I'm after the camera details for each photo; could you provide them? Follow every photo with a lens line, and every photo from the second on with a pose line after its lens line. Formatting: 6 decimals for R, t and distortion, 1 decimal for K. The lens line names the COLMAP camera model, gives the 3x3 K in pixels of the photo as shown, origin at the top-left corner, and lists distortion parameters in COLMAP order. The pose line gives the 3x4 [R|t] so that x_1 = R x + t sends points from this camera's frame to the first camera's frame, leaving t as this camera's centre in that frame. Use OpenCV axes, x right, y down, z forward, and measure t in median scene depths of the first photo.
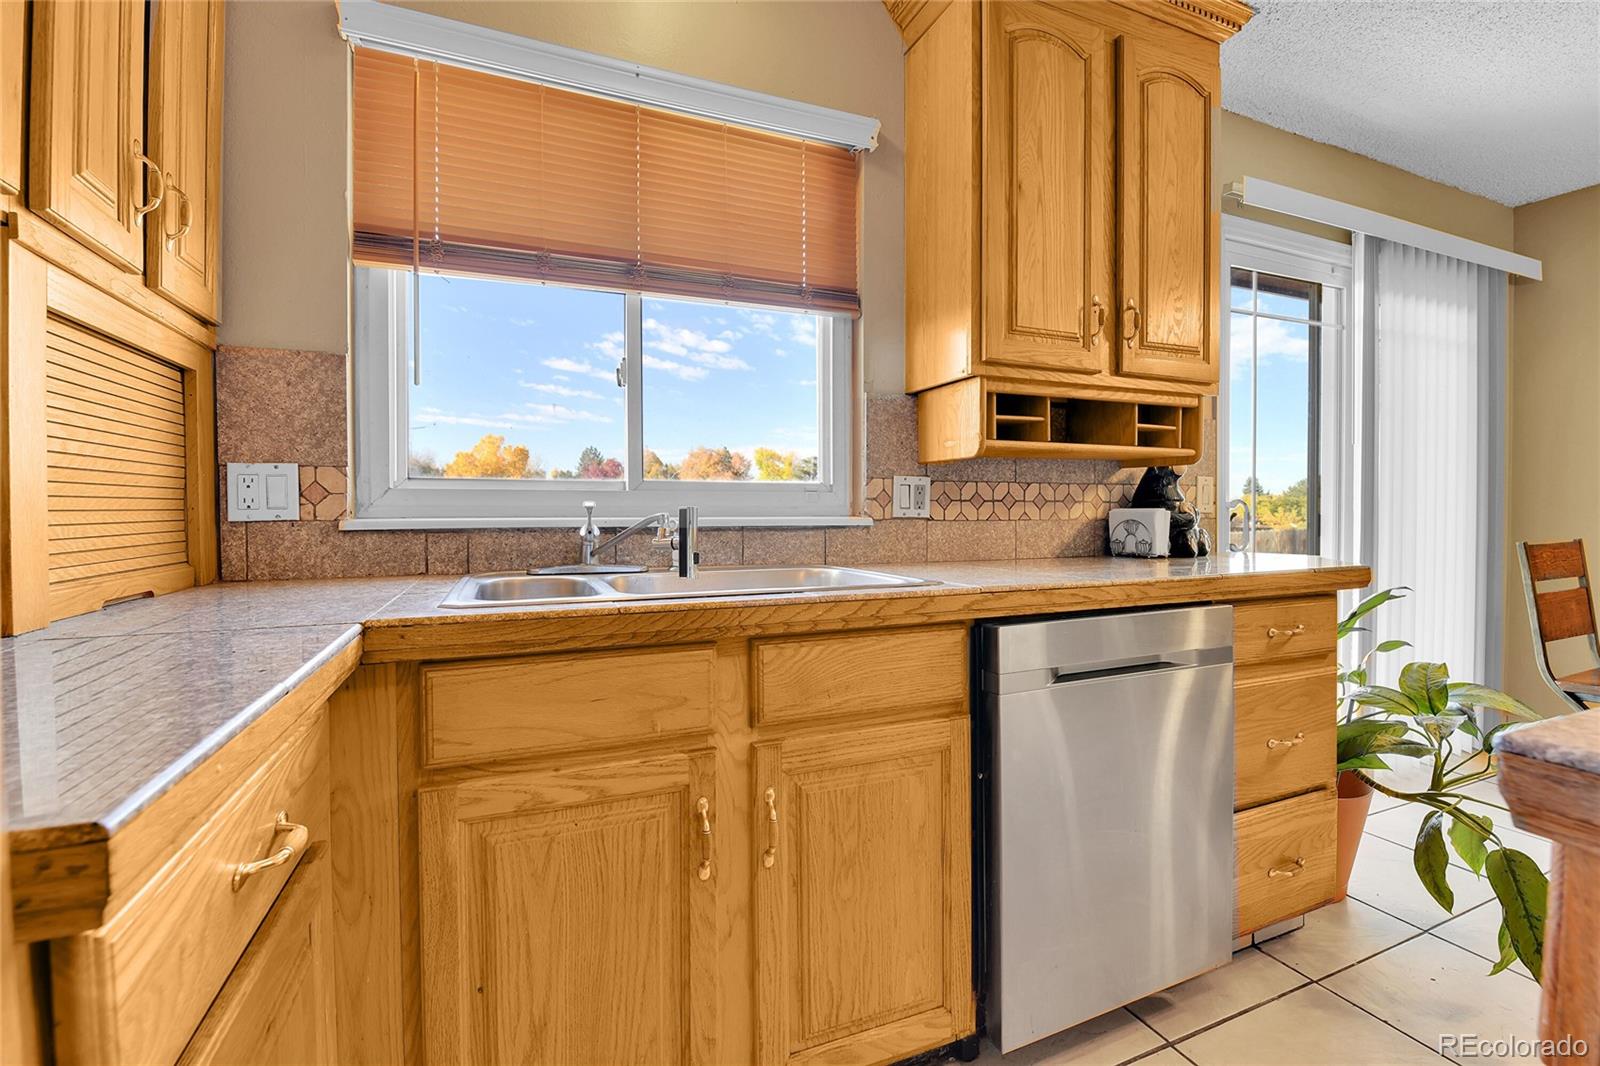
lens RADIAL K [[703.2, 0, 798.8], [0, 703.2, 517.9], [0, 0, 1]] dist [-0.015043, -0.002984]
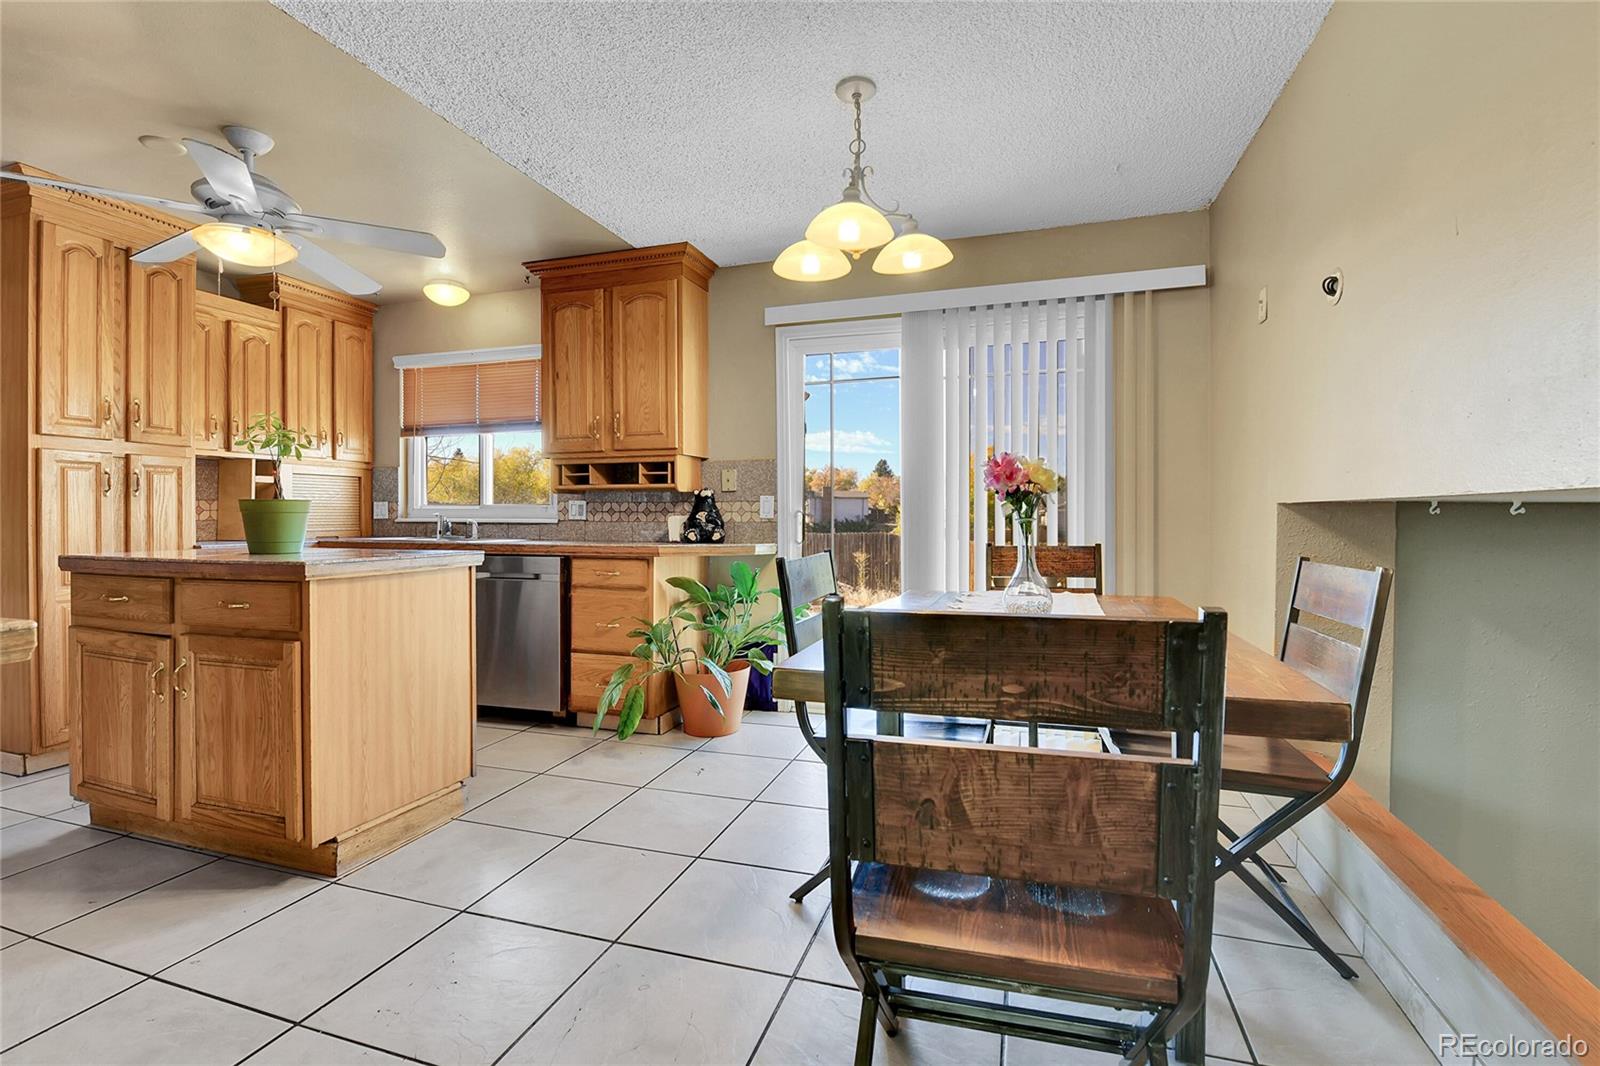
lens RADIAL K [[703.2, 0, 793.0], [0, 703.2, 521.5], [0, 0, 1]] dist [-0.015043, -0.002984]
pose [[0.762359, 0.005318, -0.647133, 2.018239], [-0.011473, 0.999920, -0.005299, 0.008511], [0.647053, 0.011465, 0.762359, -0.208203]]
